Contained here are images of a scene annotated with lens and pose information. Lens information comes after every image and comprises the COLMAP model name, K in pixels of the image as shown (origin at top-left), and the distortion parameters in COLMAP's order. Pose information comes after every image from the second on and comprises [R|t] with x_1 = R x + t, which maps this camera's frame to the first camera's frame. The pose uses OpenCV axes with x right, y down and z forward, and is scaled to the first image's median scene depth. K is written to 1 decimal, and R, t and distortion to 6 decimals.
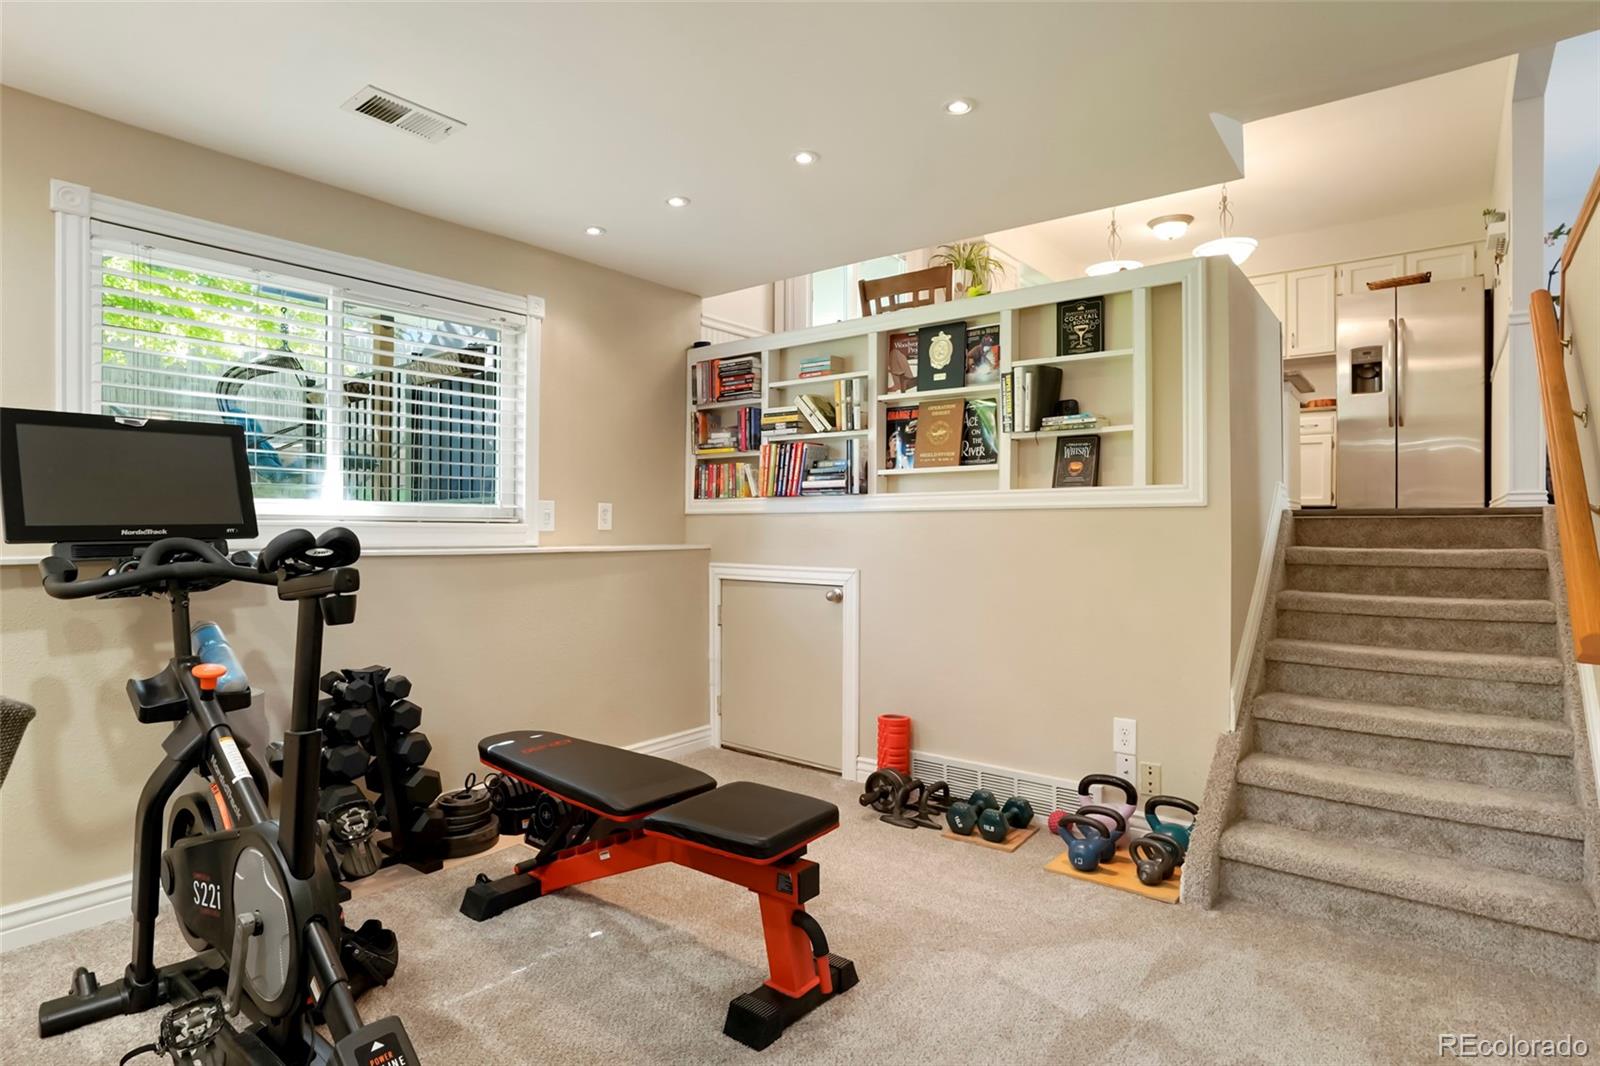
lens RADIAL K [[827.6, 0, 808.6], [0, 827.6, 517.2], [0, 0, 1]] dist [-0.004154, 0.006605]
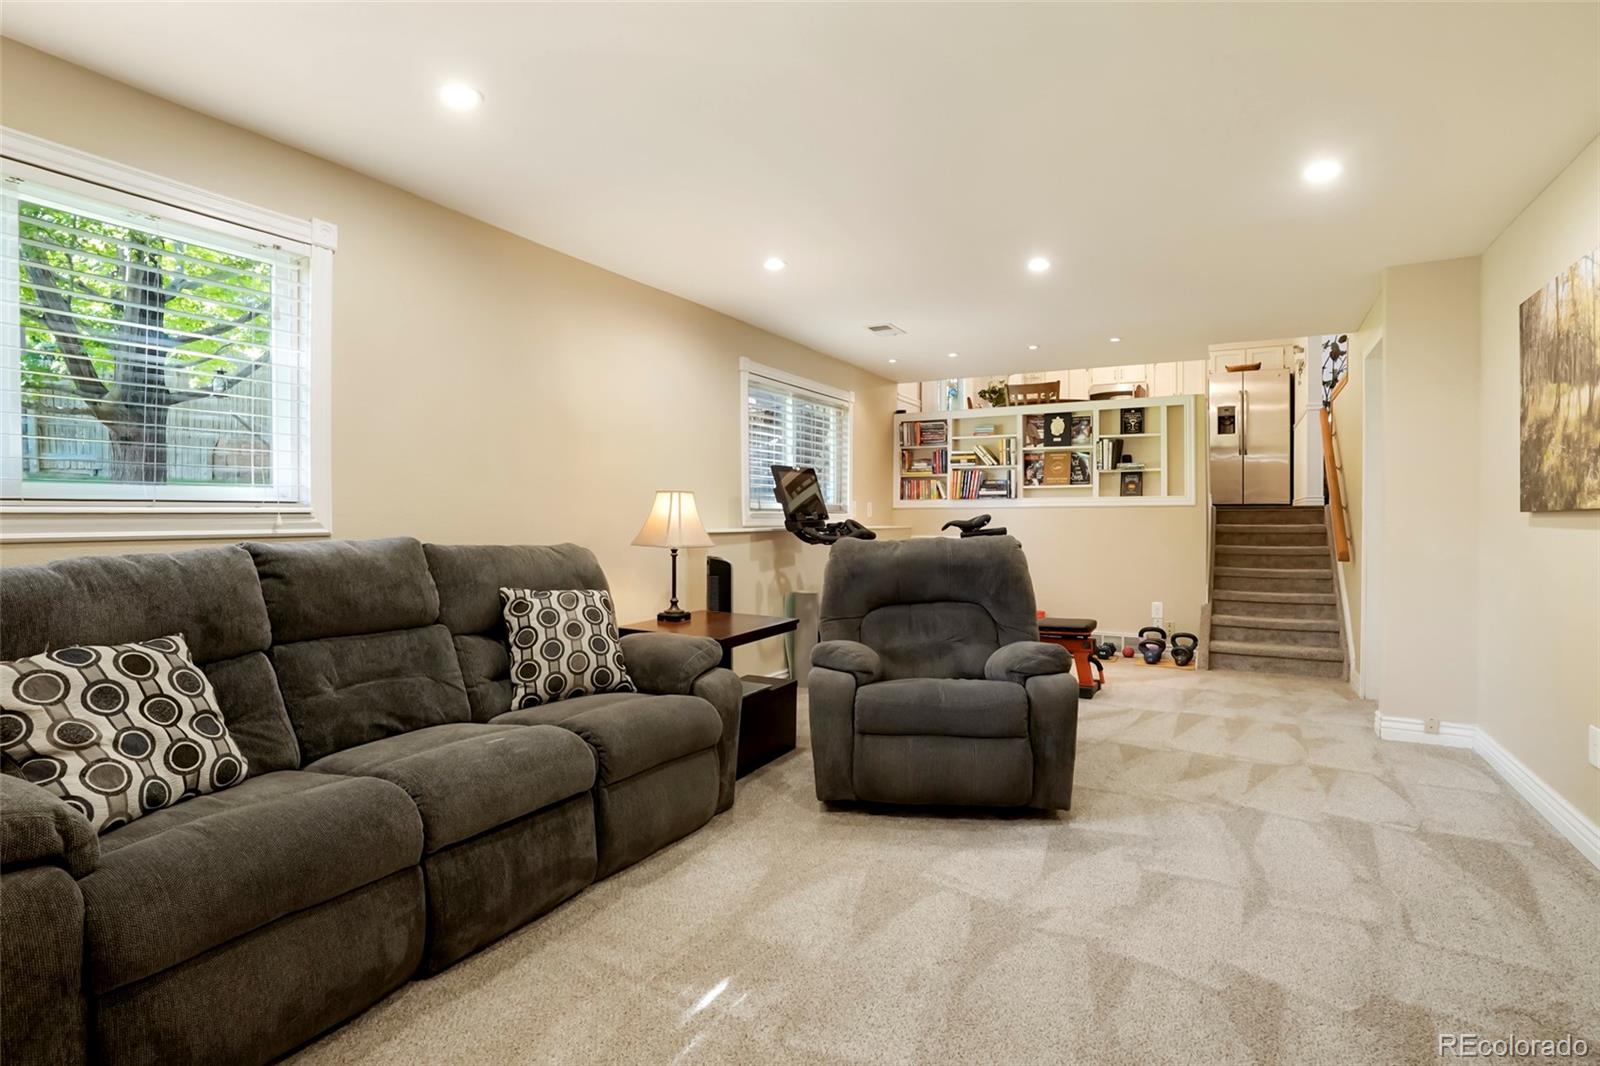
lens RADIAL K [[789.2, 0, 823.8], [0, 789.2, 504.8], [0, 0, 1]] dist [0.002818, 0.000081]
pose [[0.985290, 0.000640, 0.170887, -0.695746], [-0.000080, 0.999995, -0.003279, -0.006747], [-0.170888, 0.003217, 0.985285, -0.748487]]
